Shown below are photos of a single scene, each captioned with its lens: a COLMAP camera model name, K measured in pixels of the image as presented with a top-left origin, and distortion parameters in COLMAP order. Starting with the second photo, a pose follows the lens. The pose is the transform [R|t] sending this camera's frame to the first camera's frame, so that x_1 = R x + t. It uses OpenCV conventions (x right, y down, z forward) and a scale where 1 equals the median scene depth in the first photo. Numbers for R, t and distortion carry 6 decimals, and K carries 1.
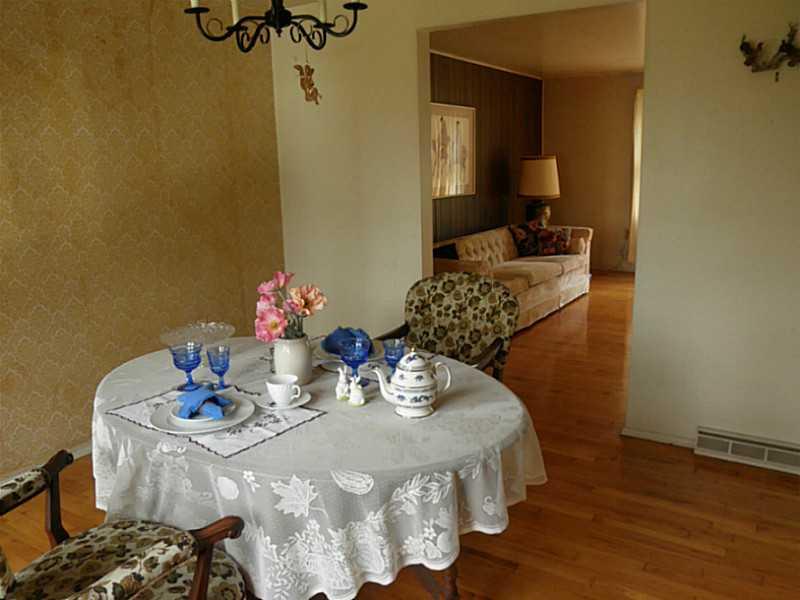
lens RADIAL K [[657.9, 0, 400.0], [0, 657.9, 300.0], [0, 0, 1]] dist [-0.059269, -0.000607]
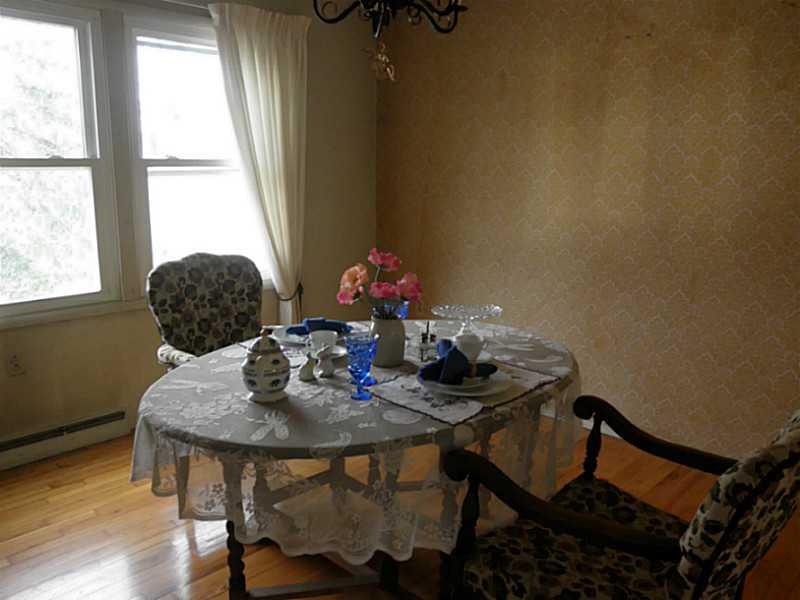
lens RADIAL K [[657.9, 0, 400.0], [0, 657.9, 300.0], [0, 0, 1]] dist [-0.059269, -0.000607]
pose [[0.201449, -0.172631, 0.964166, -0.767325], [0.162043, 0.976657, 0.141010, -0.071638], [-0.966002, 0.127830, 0.224721, 0.539294]]
